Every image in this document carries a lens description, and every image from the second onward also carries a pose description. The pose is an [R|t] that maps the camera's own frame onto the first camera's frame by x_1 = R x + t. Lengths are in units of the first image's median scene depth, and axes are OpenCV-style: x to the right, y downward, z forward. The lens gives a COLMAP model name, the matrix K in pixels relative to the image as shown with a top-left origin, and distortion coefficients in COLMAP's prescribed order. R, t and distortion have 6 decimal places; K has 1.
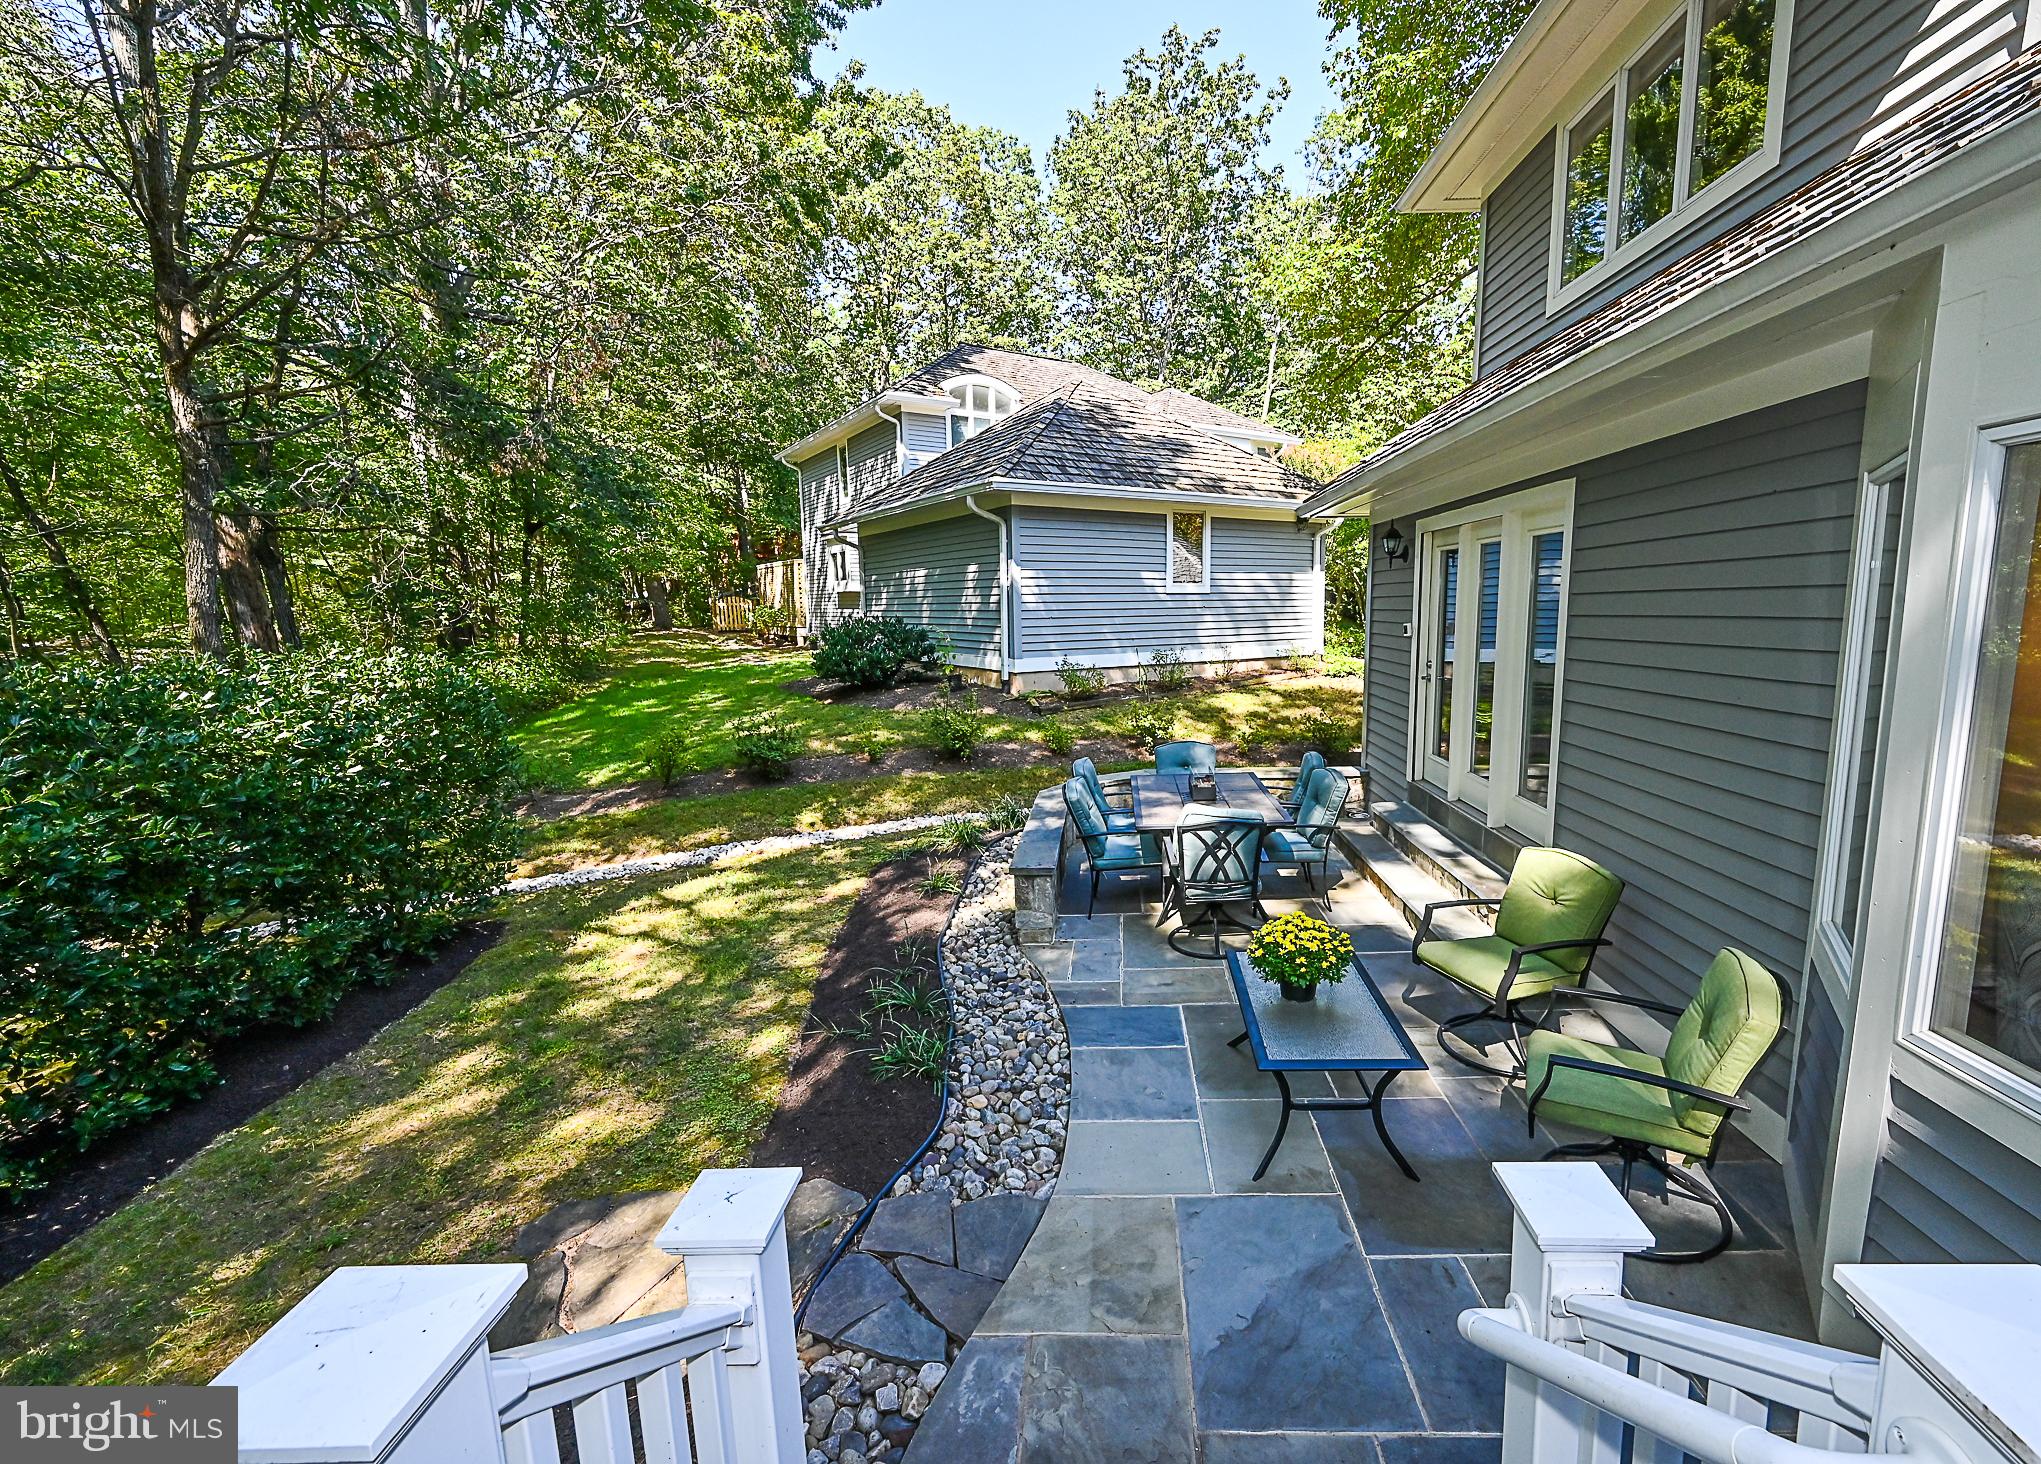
lens RADIAL K [[882.8, 0, 1111.7], [0, 882.8, 737.1], [0, 0, 1]] dist [-0.002677, -0.000007]
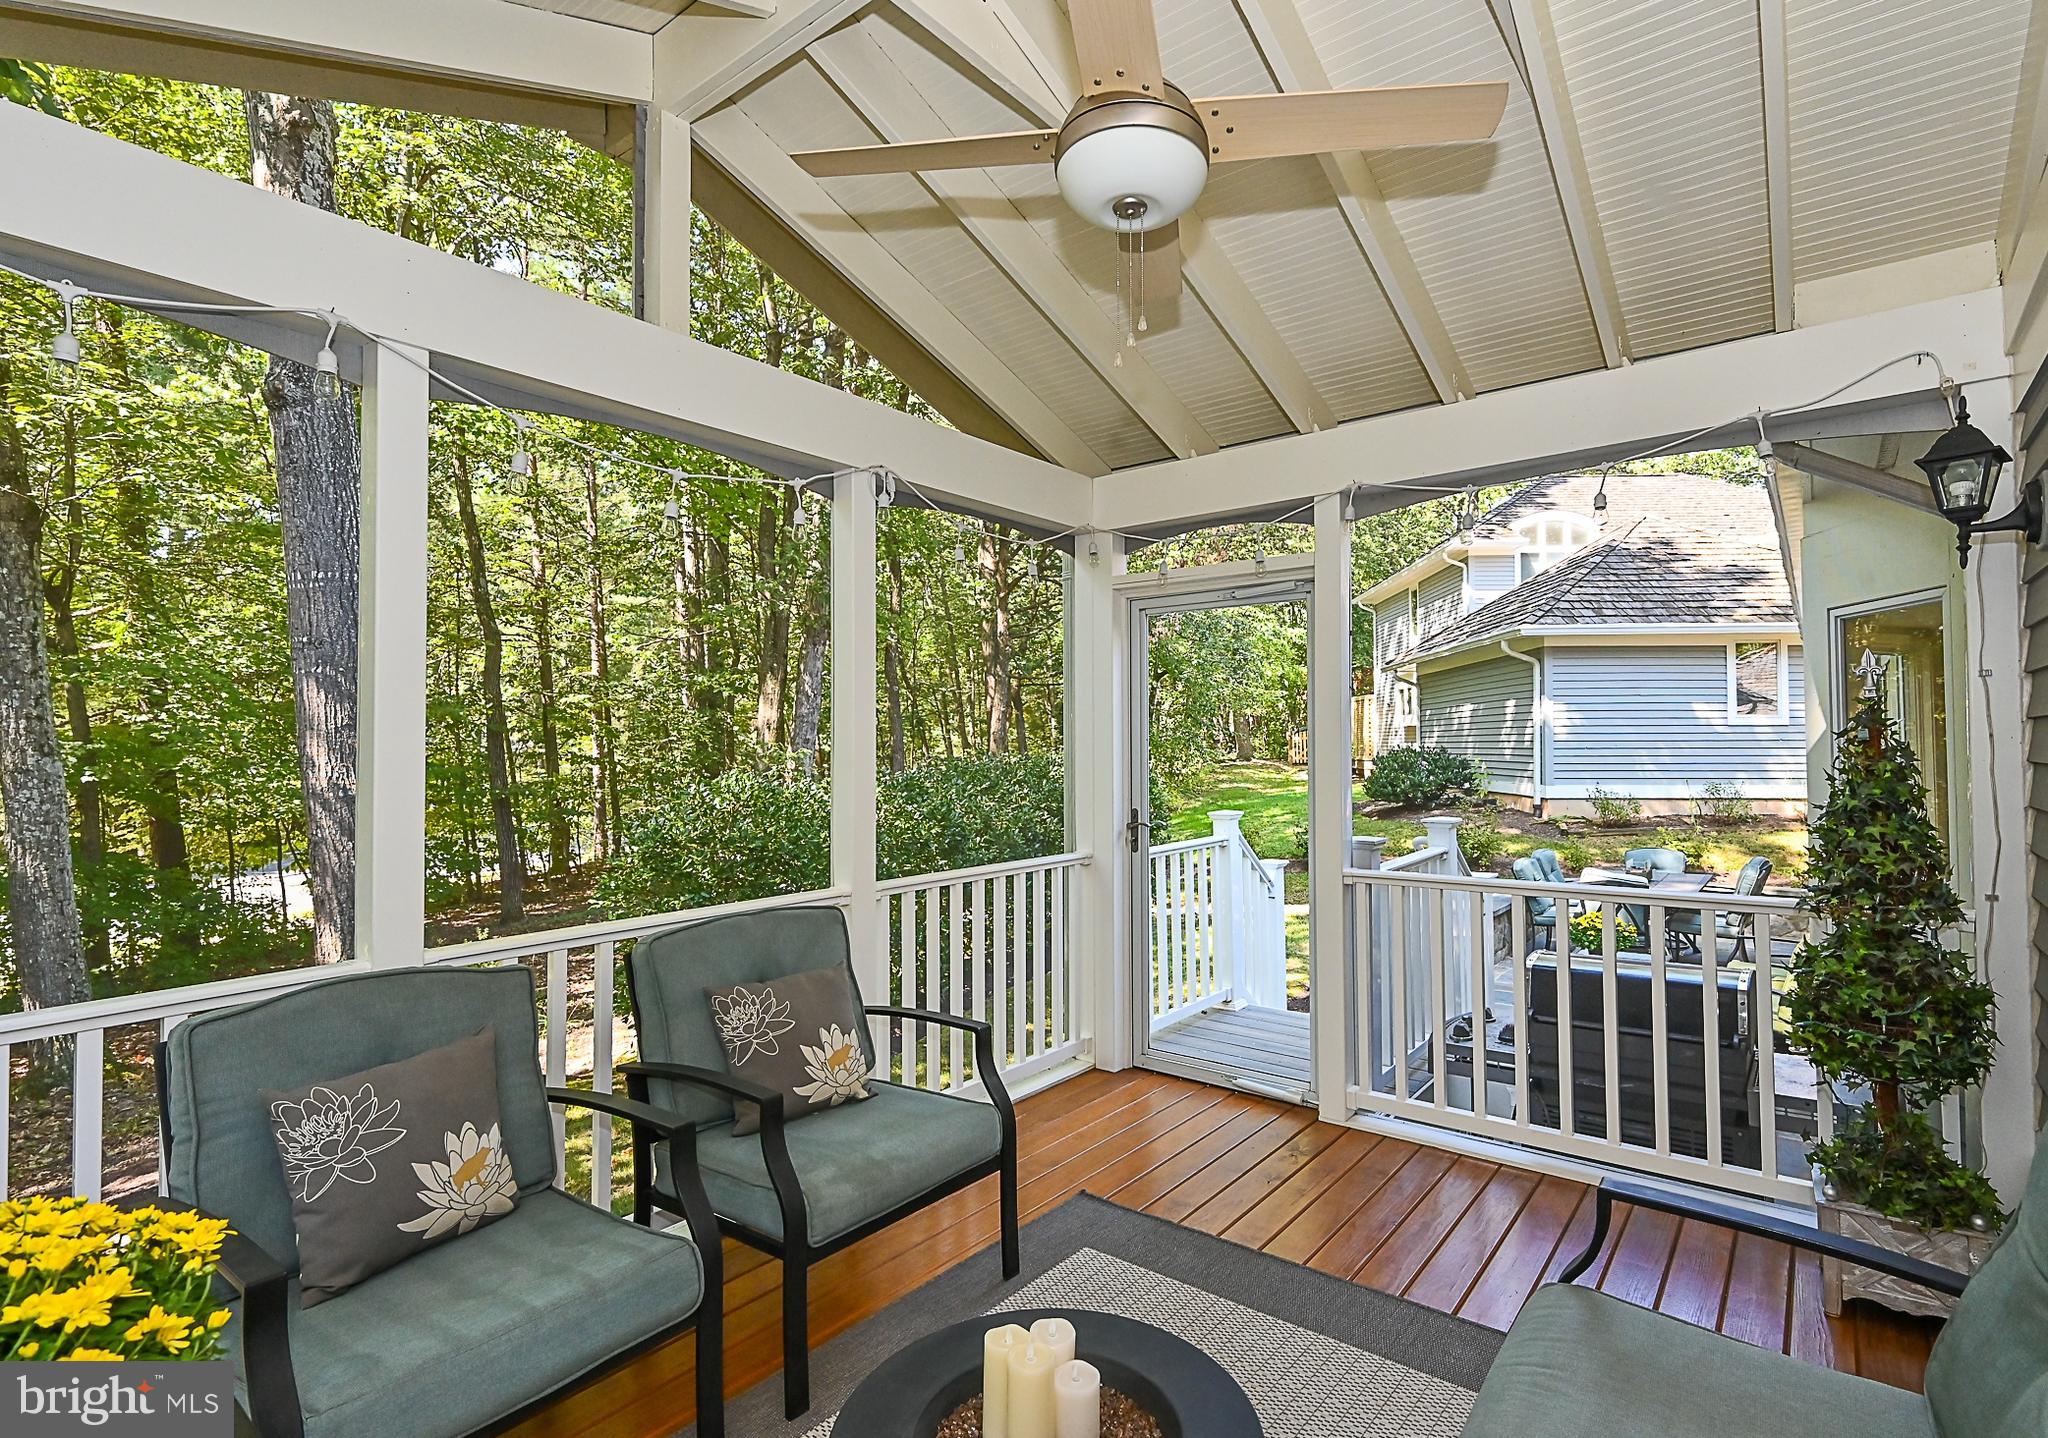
lens RADIAL K [[1002.0, 0, 1025.8], [0, 1002.0, 718.1], [0, 0, 1]] dist [-0.026602, -0.000344]
pose [[0.777672, -0.007886, -0.628621, 0.143569], [-0.100480, 0.985508, -0.136669, 0.053527], [0.620589, 0.169447, 0.765609, -0.300297]]
